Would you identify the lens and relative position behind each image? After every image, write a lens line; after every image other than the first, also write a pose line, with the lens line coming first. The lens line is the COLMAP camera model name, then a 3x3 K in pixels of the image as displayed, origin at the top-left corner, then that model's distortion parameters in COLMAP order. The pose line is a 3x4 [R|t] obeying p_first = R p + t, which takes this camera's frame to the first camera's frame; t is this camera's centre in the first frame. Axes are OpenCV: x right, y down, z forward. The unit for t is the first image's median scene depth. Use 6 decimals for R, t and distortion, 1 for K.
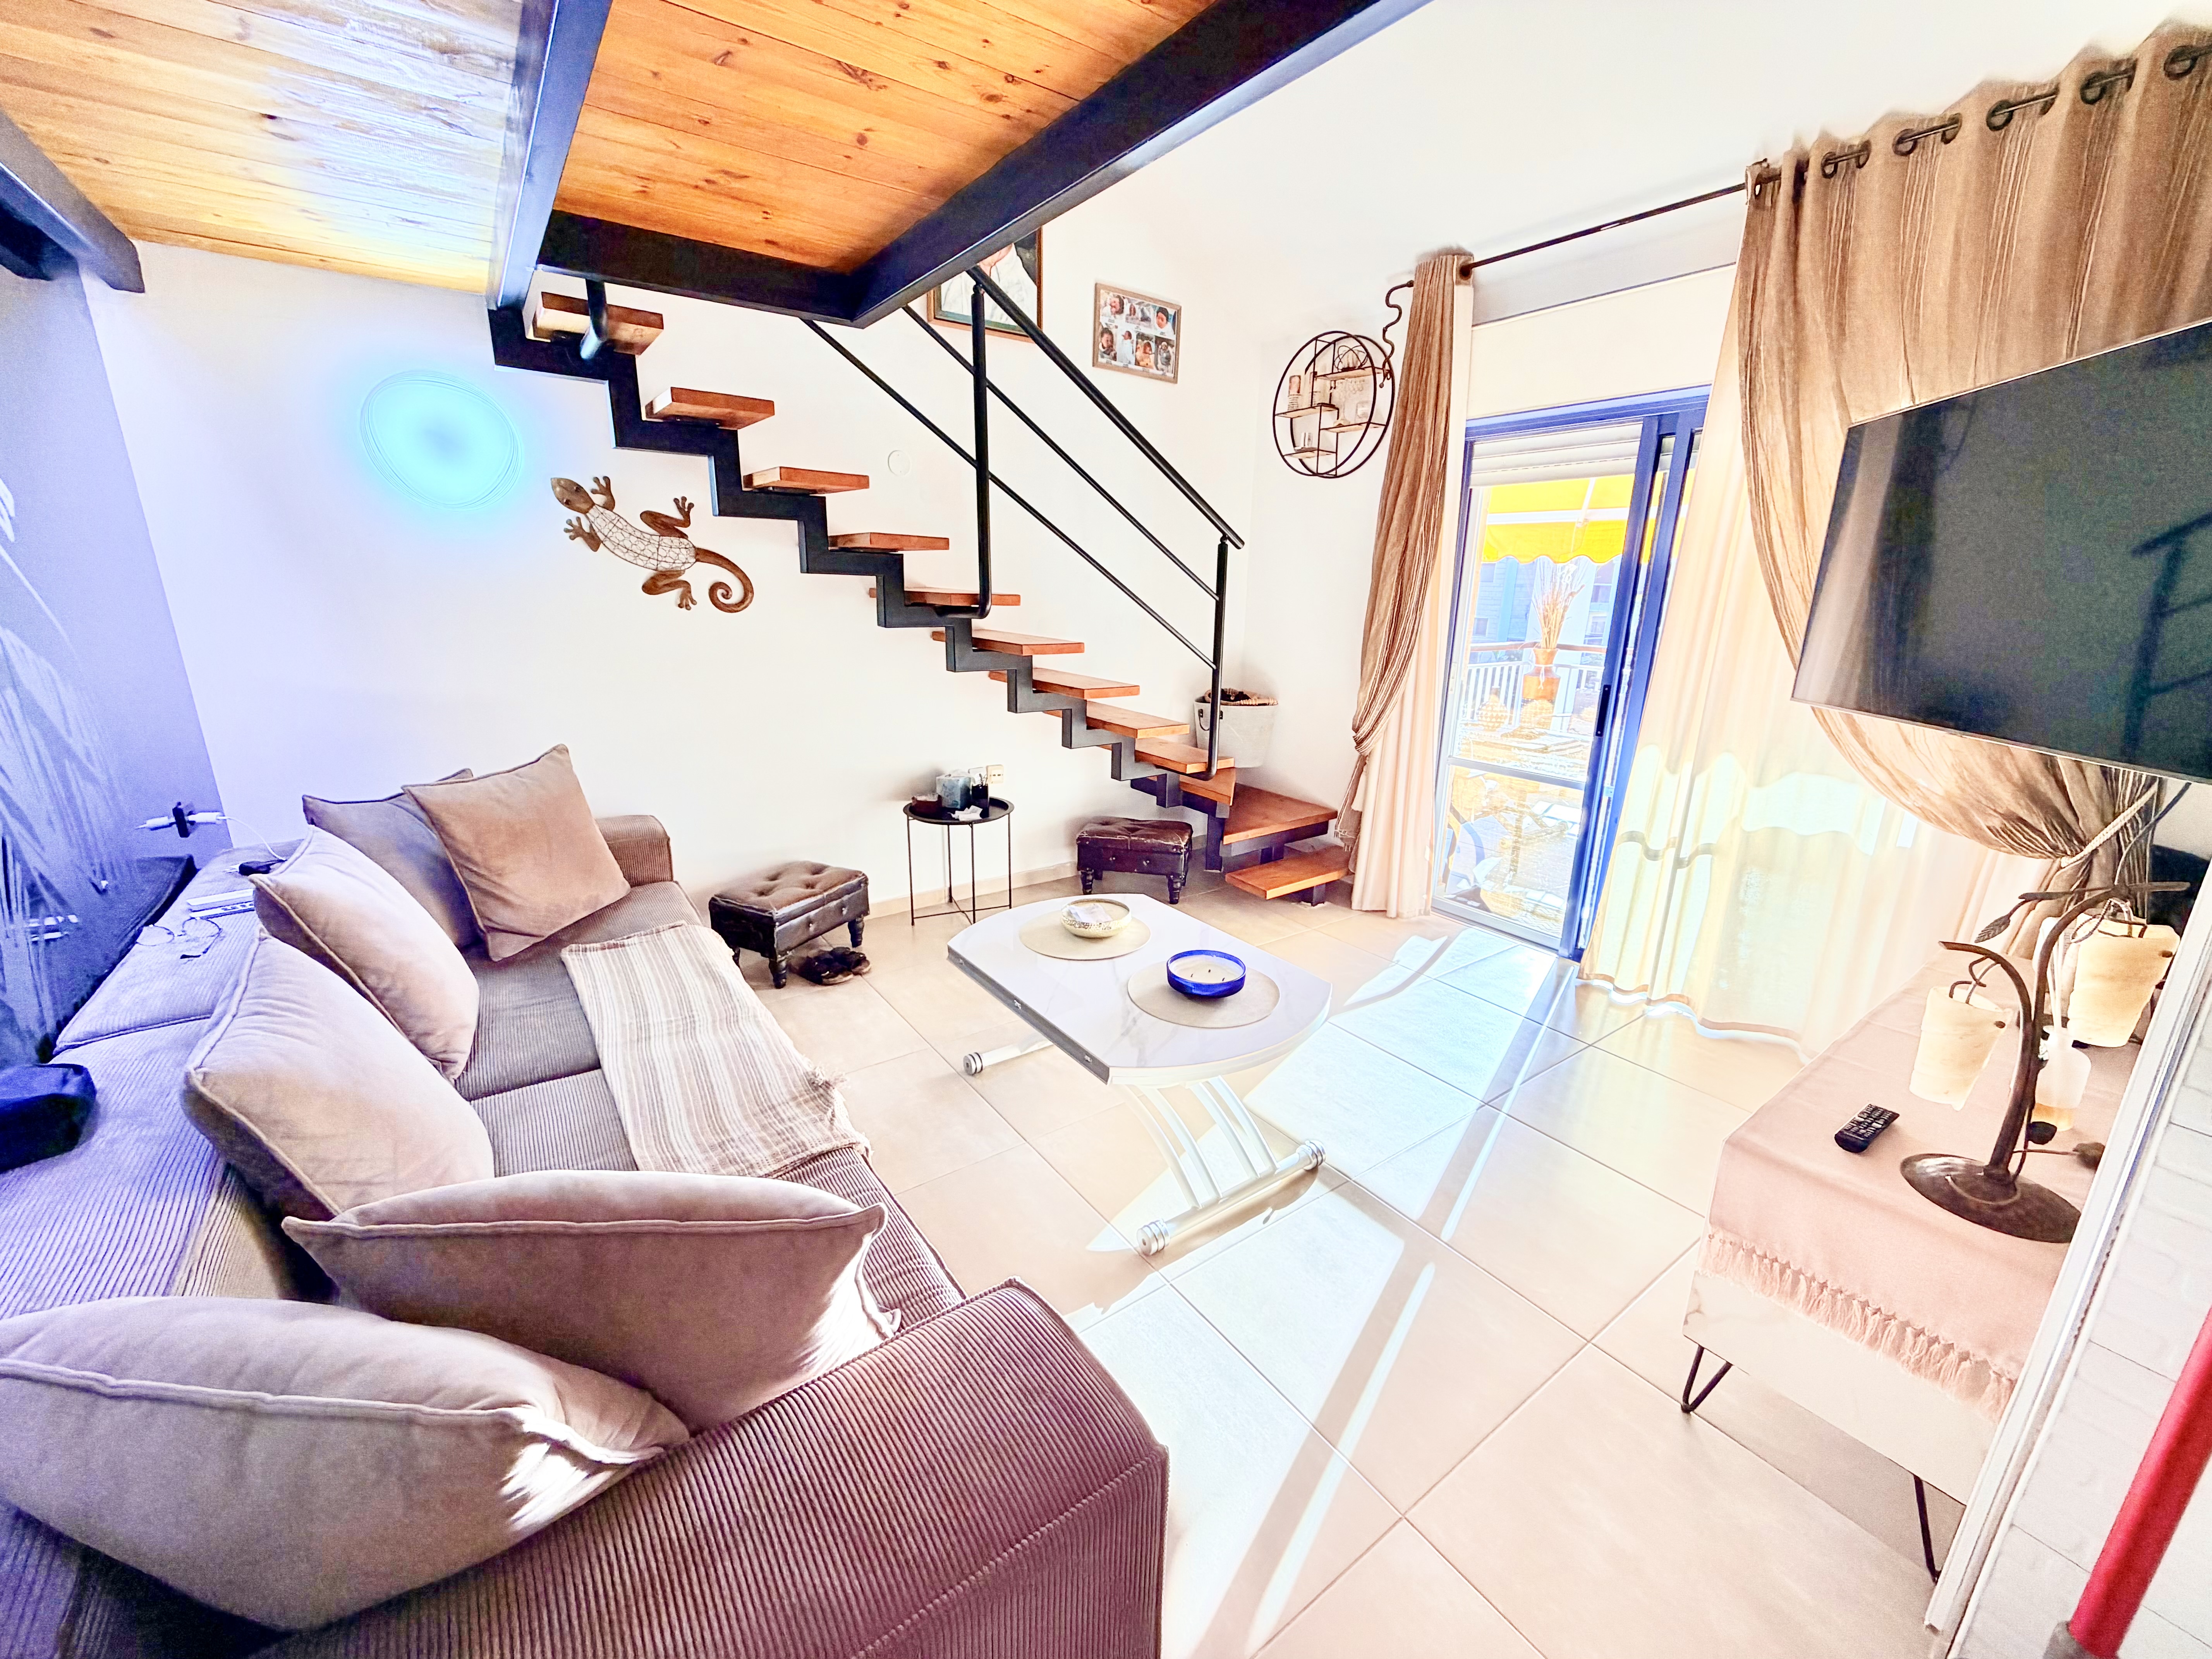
lens RADIAL K [[885.6, 0, 1106.1], [0, 885.6, 831.3], [0, 0, 1]] dist [-0.000650, -0.000205]
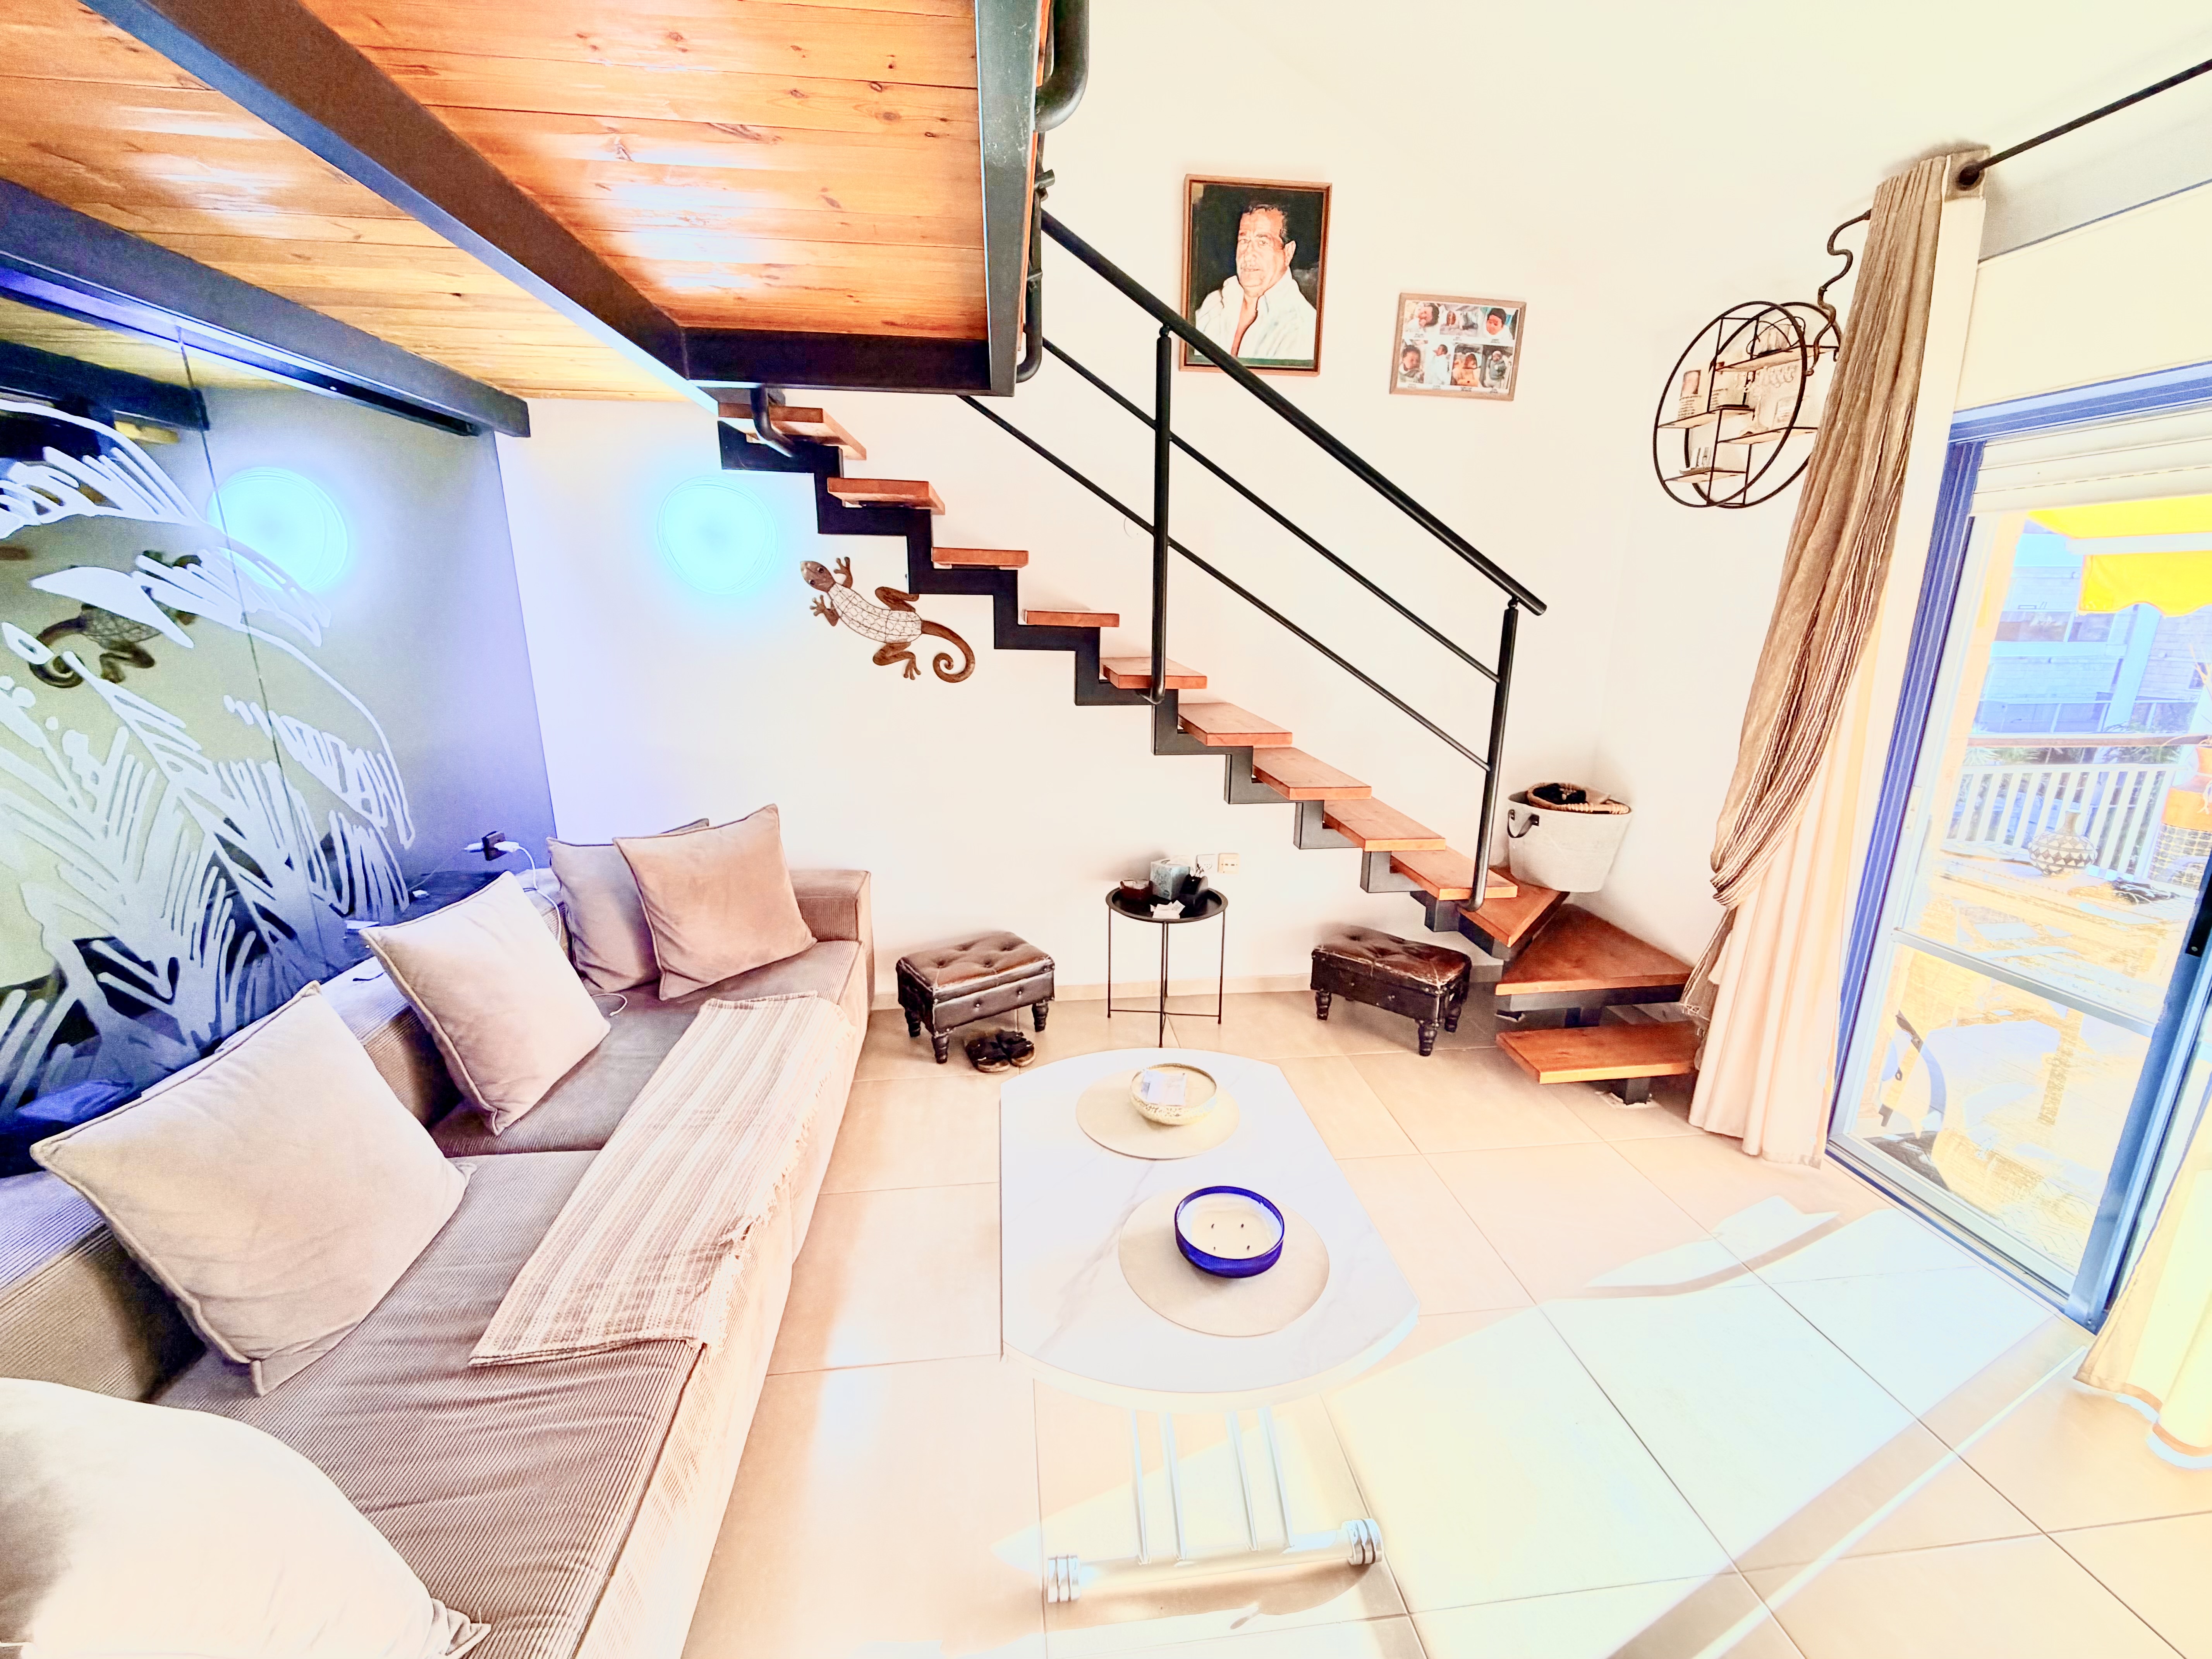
lens RADIAL K [[885.6, 0, 1109.9], [0, 885.6, 827.9], [0, 0, 1]] dist [-0.000650, -0.000205]
pose [[0.874942, 0.111619, -0.471187, 0.215195], [-0.126719, 0.991939, -0.000324, -0.099149], [0.467353, 0.059992, 0.882033, 0.191962]]
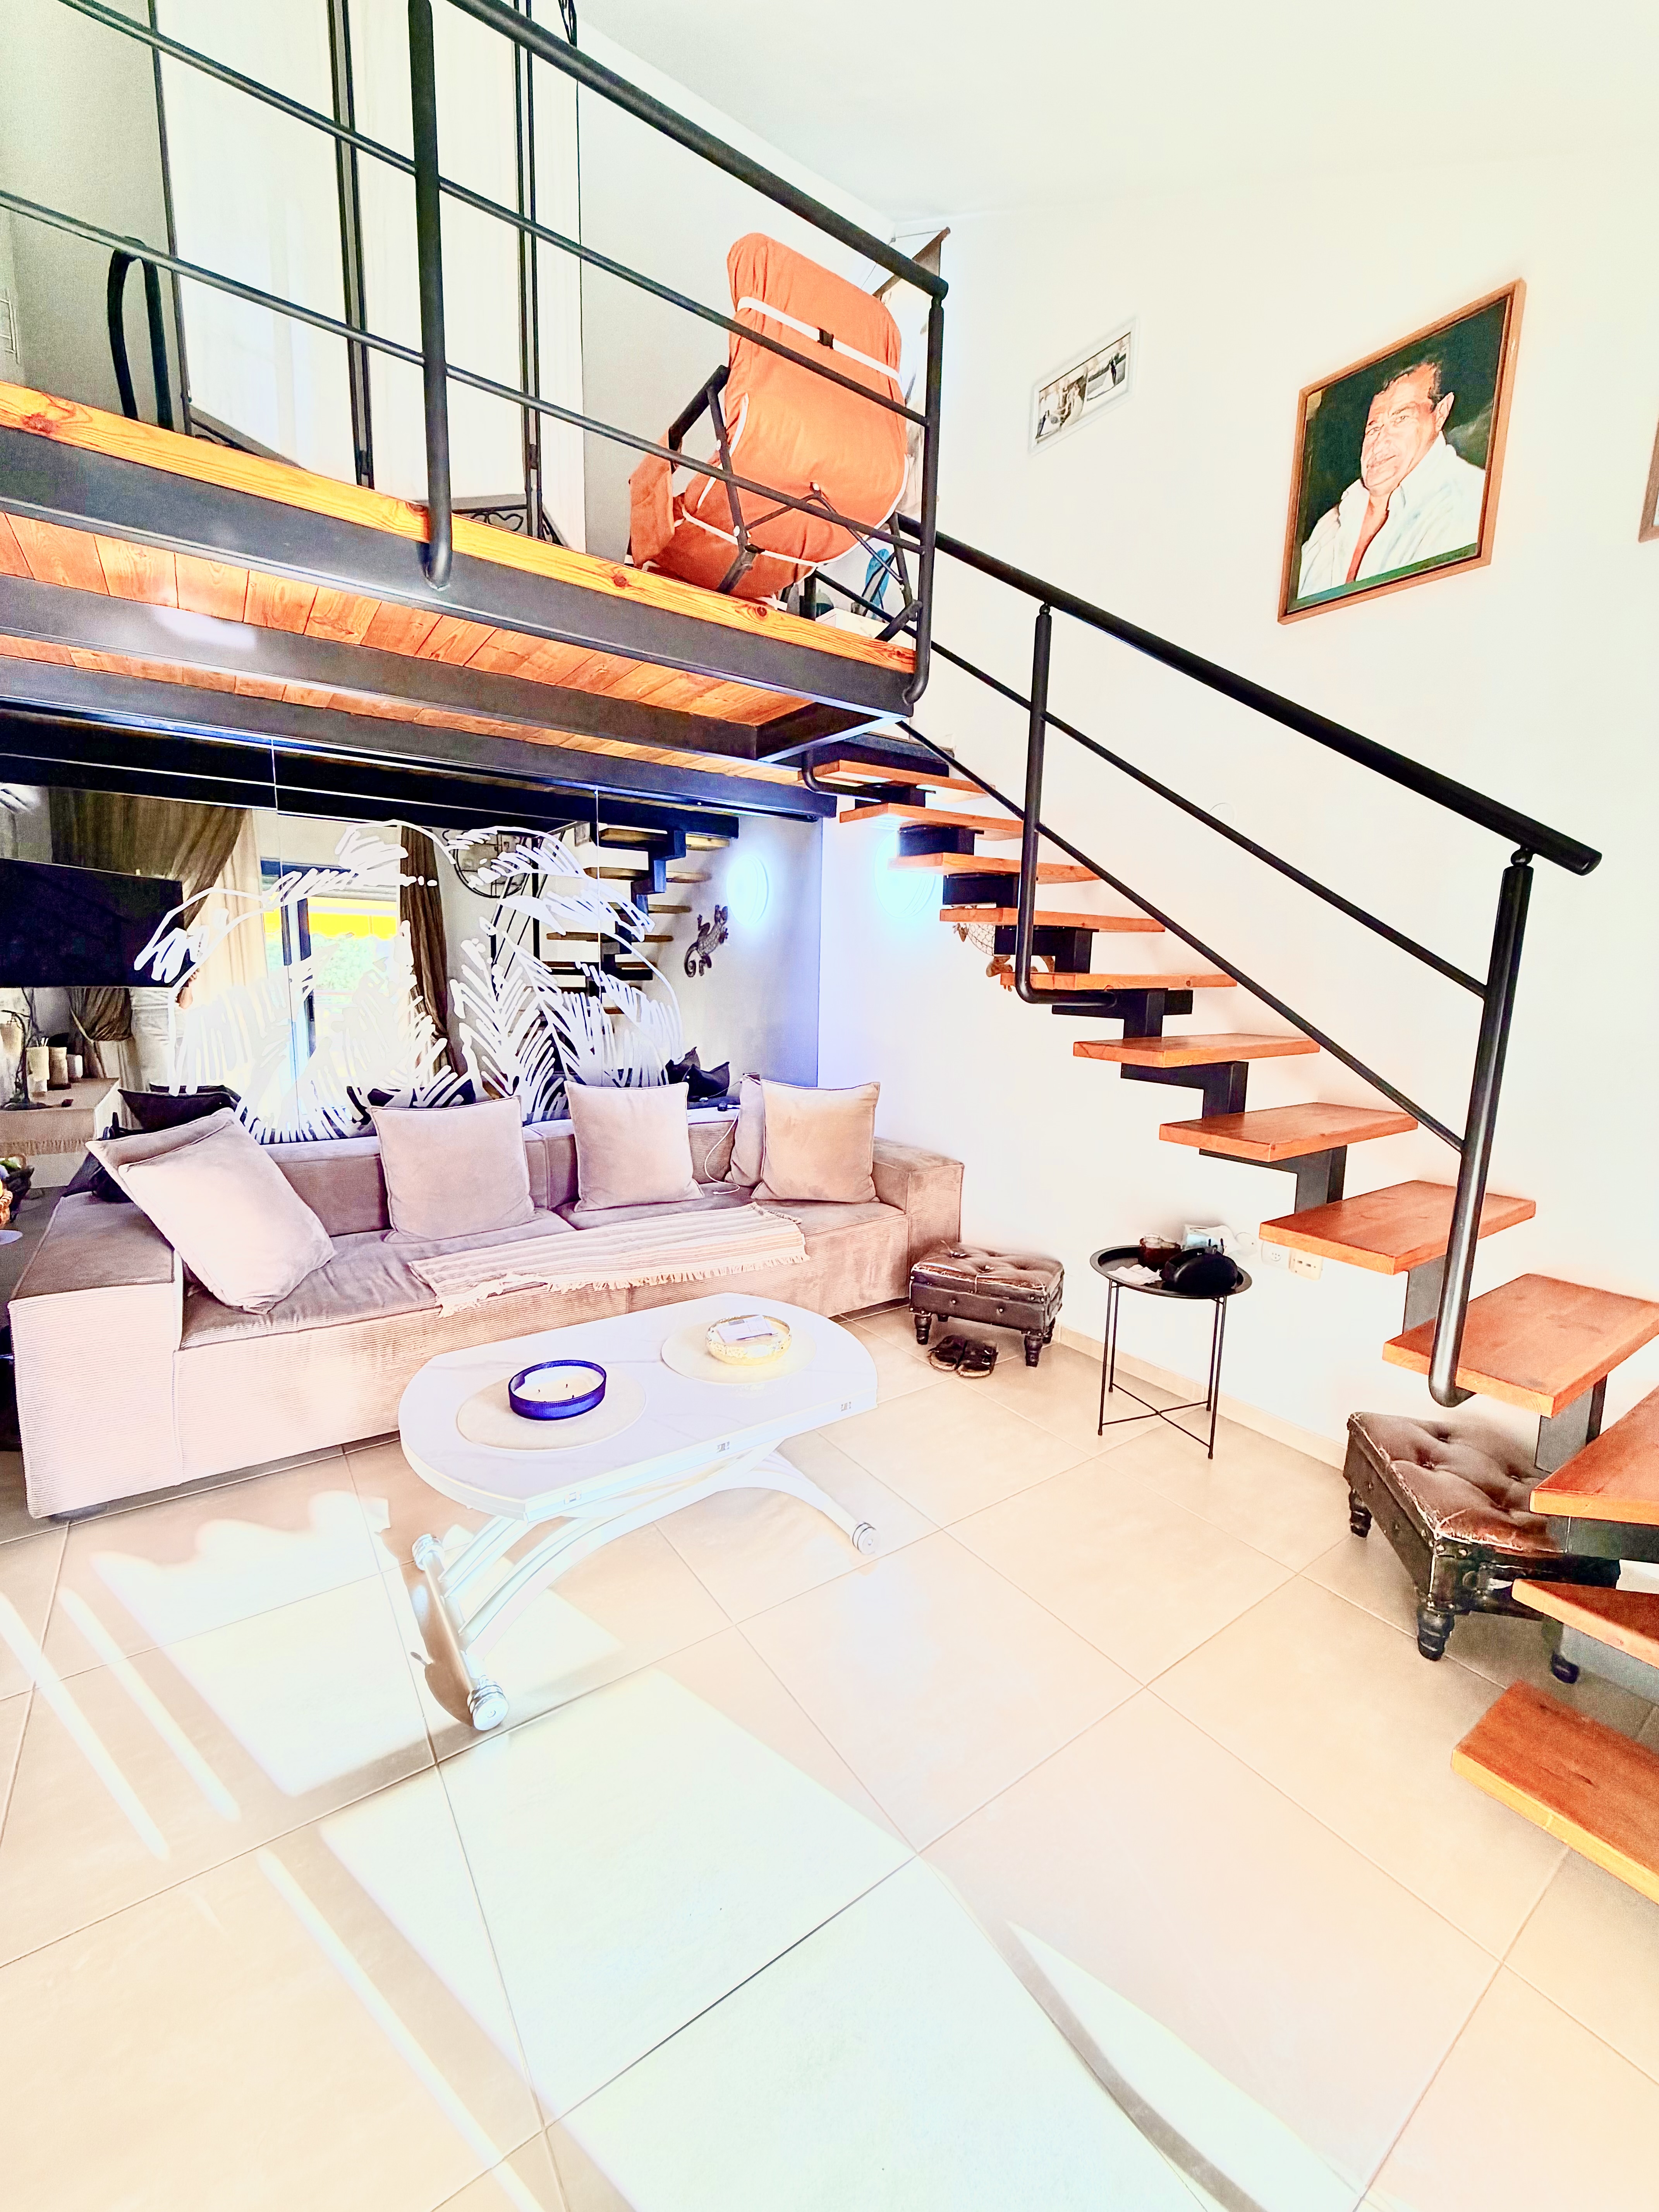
lens RADIAL K [[885.6, 0, 826.9], [0, 885.6, 1102.1], [0, 0, 1]] dist [-0.000650, -0.000205]
pose [[-0.009044, 0.136260, -0.990632, 0.579986], [-0.299063, 0.944960, 0.132708, -0.182874], [0.954190, 0.297462, 0.032204, 0.728278]]
